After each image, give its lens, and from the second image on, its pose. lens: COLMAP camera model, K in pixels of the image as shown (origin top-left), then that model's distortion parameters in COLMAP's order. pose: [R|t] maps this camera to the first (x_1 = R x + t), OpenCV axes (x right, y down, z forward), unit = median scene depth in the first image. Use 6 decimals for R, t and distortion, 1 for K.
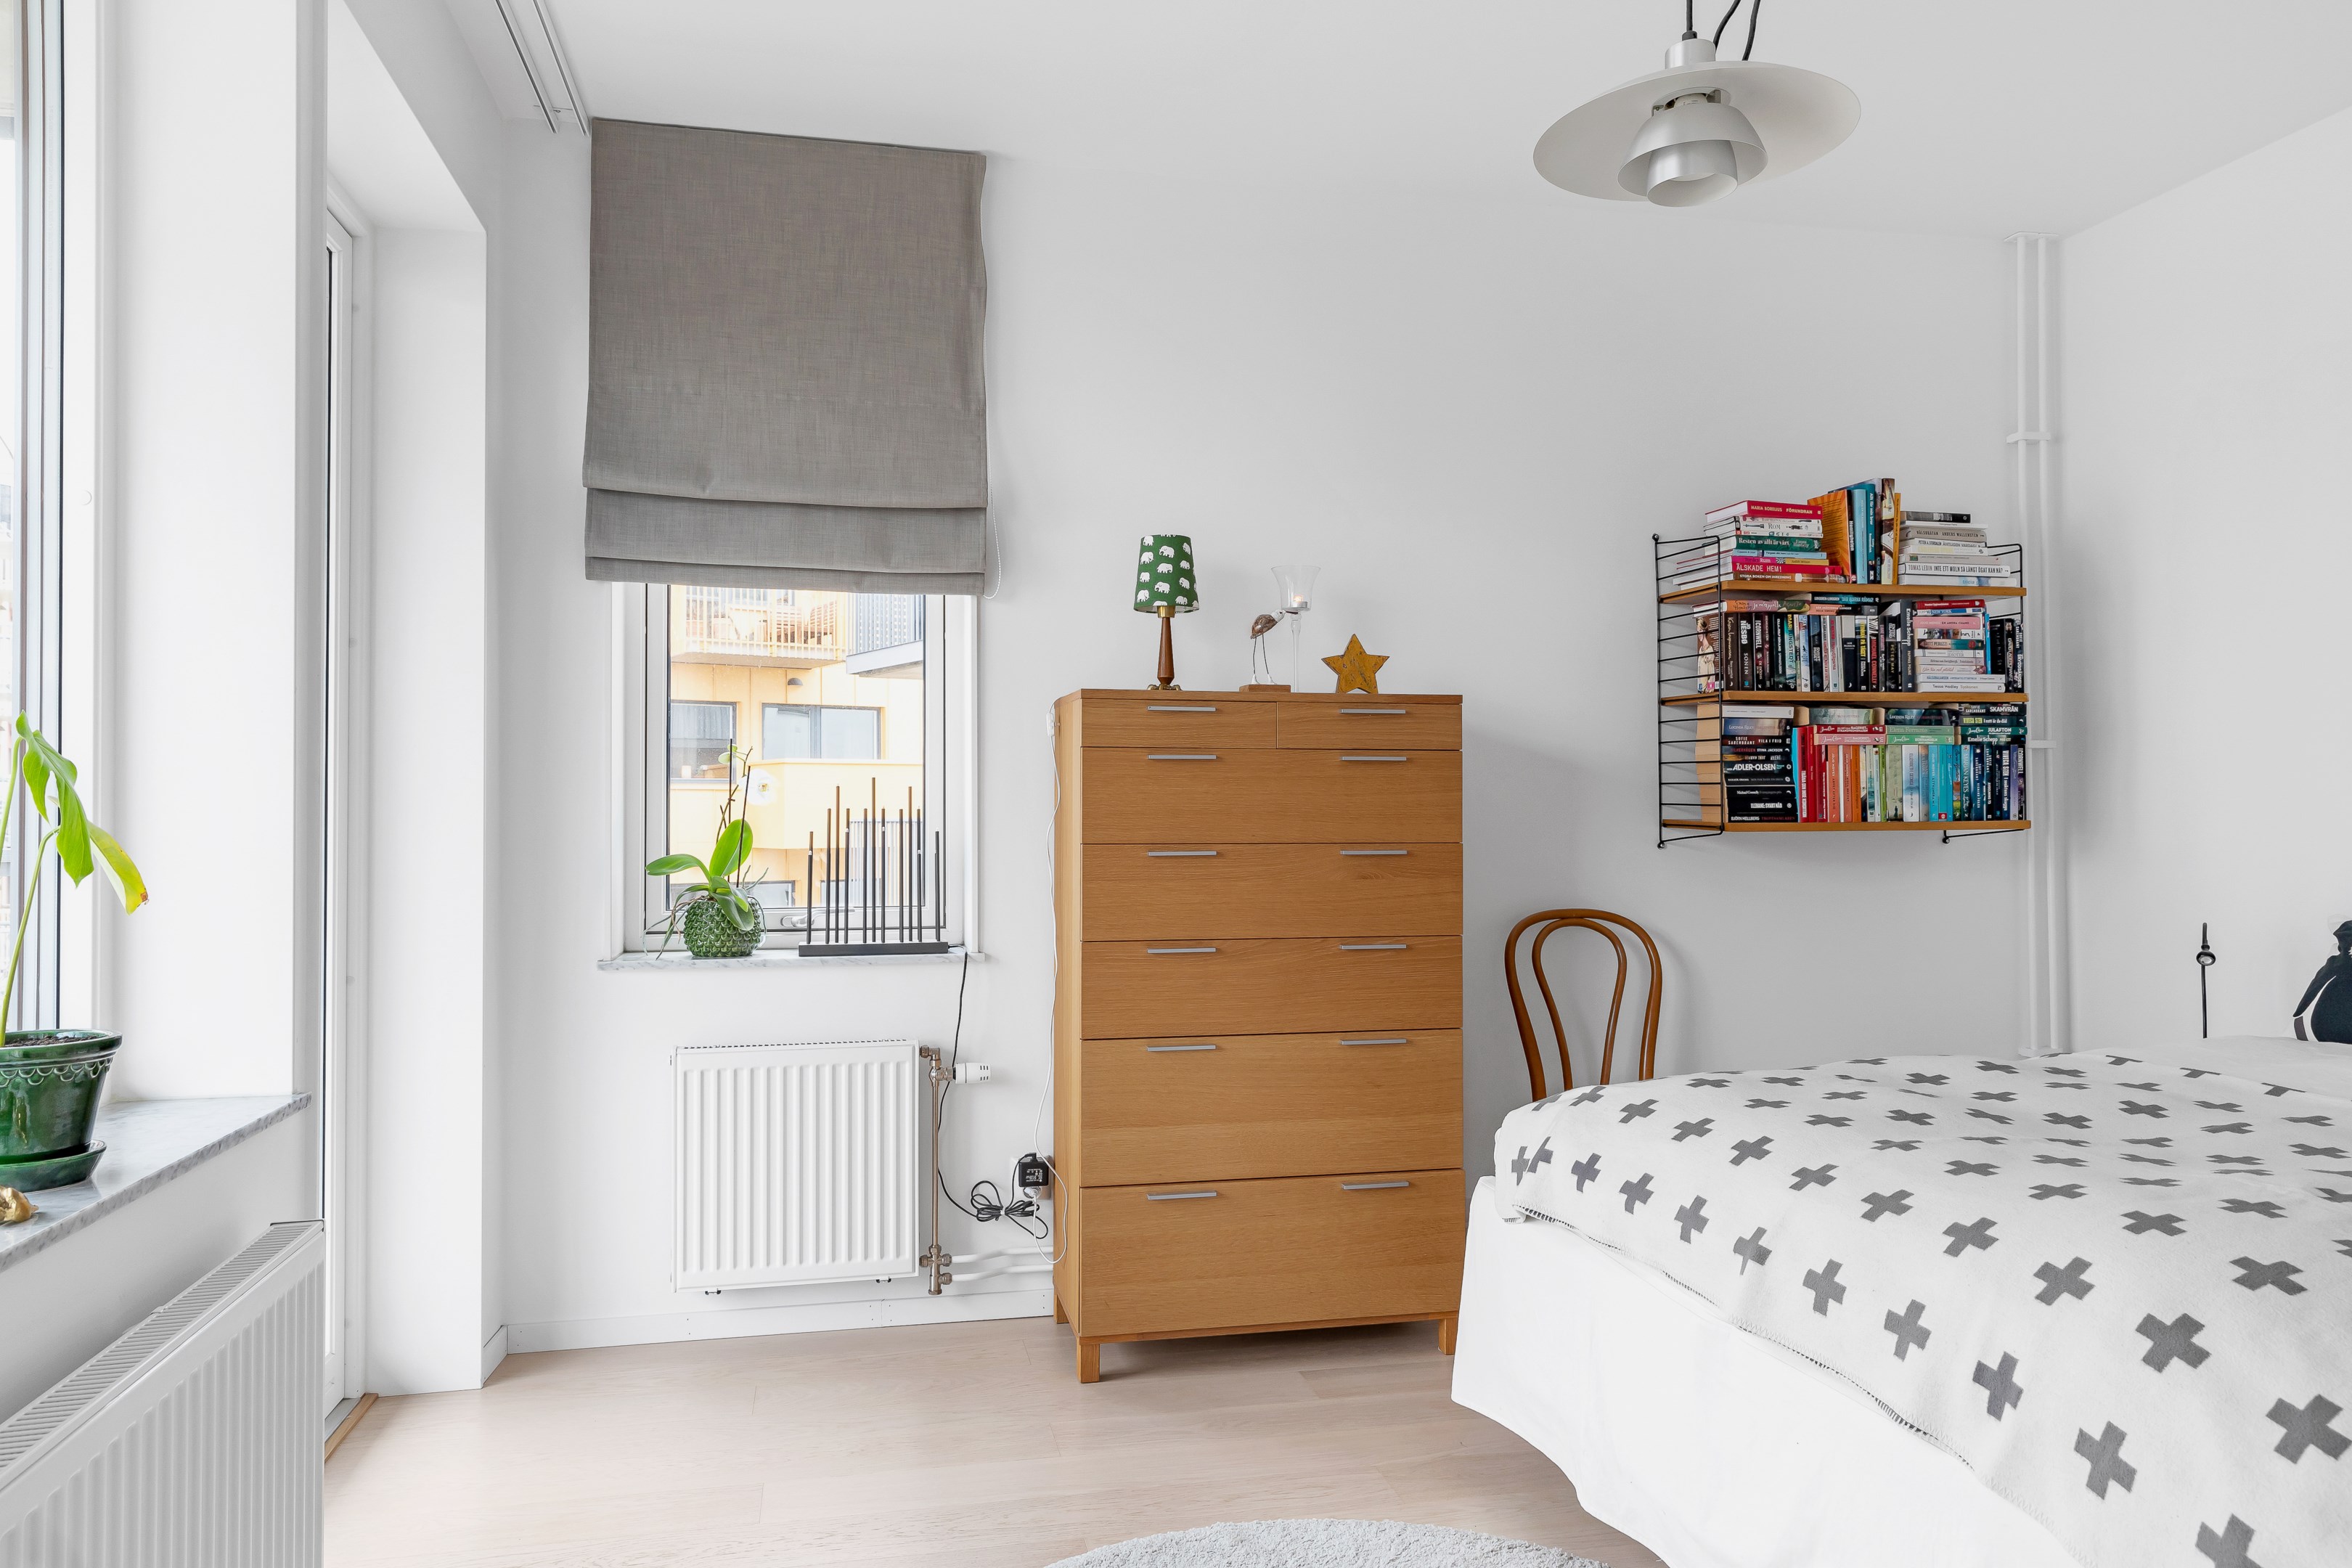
lens RADIAL K [[1556.1, 0, 1176.0], [0, 1556.1, 784.0], [0, 0, 1]] dist [0.000488, -0.000853]
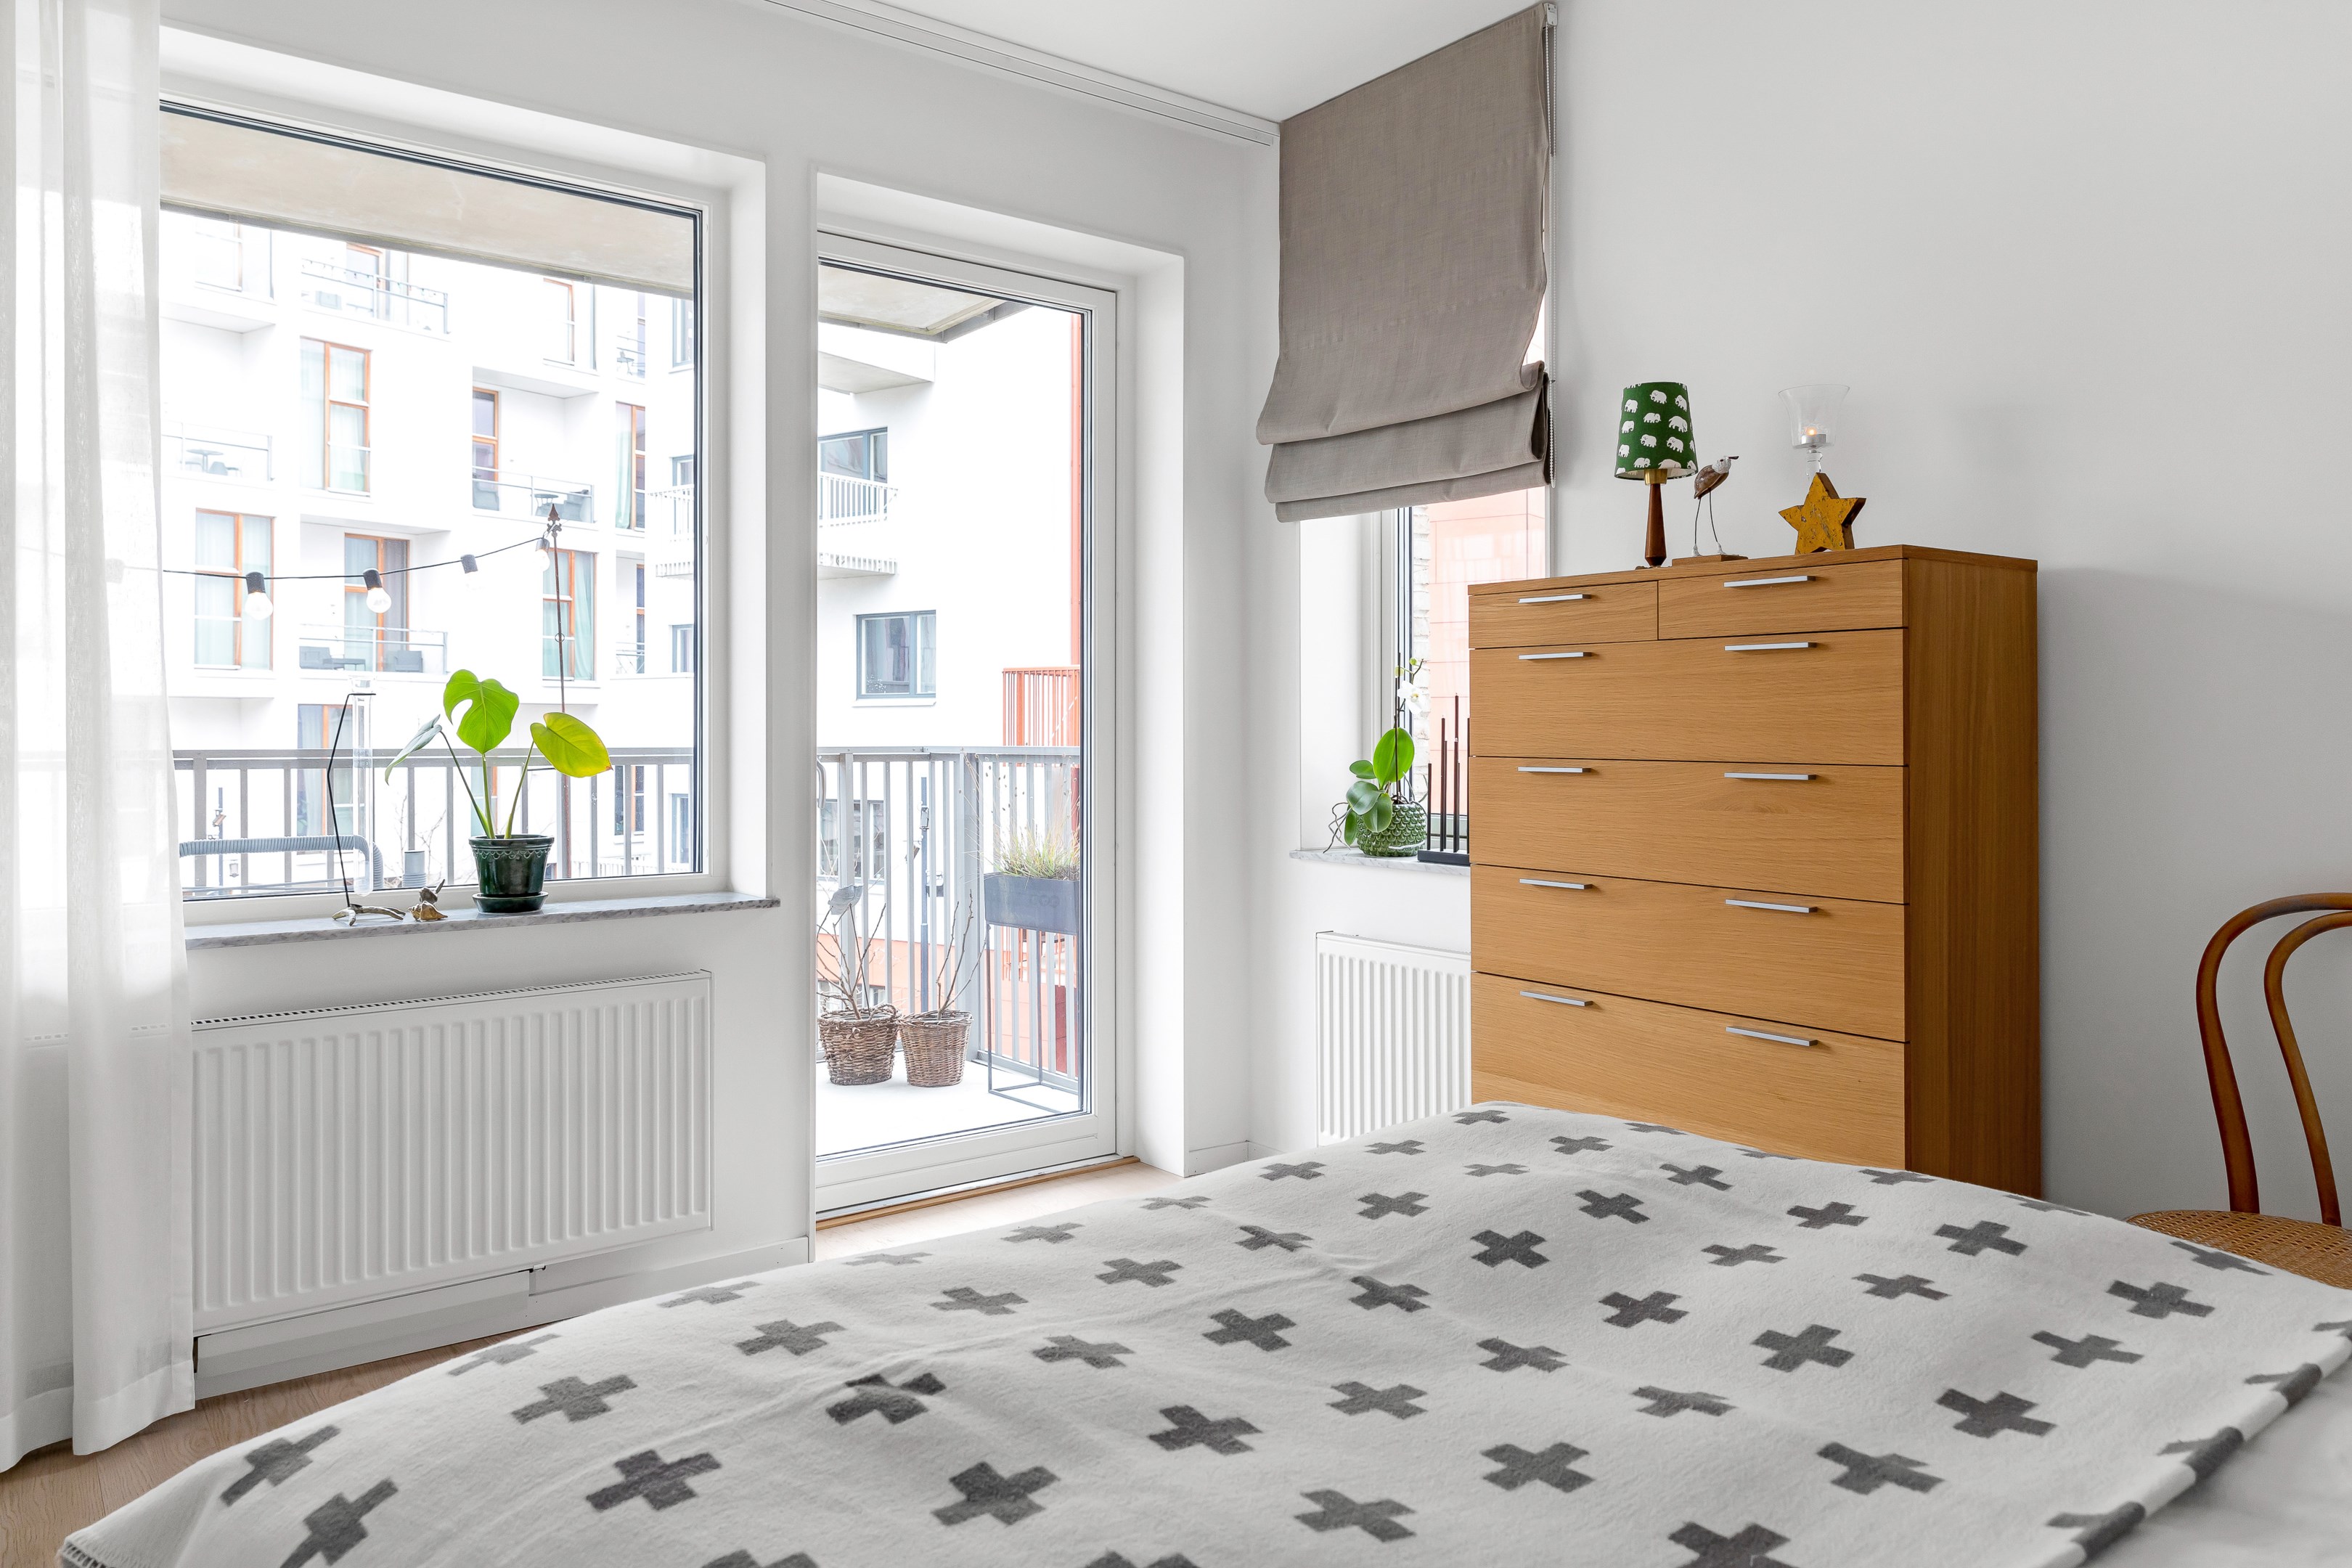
lens RADIAL K [[1564.0, 0, 1176.0], [0, 1564.0, 733.2], [0, 0, 1]] dist [0.003313, 0.000273]
pose [[0.422611, 0.004479, -0.906300, 0.640724], [0.012369, 0.999866, 0.010709, 0.012701], [0.906227, -0.015736, 0.422499, 0.424626]]
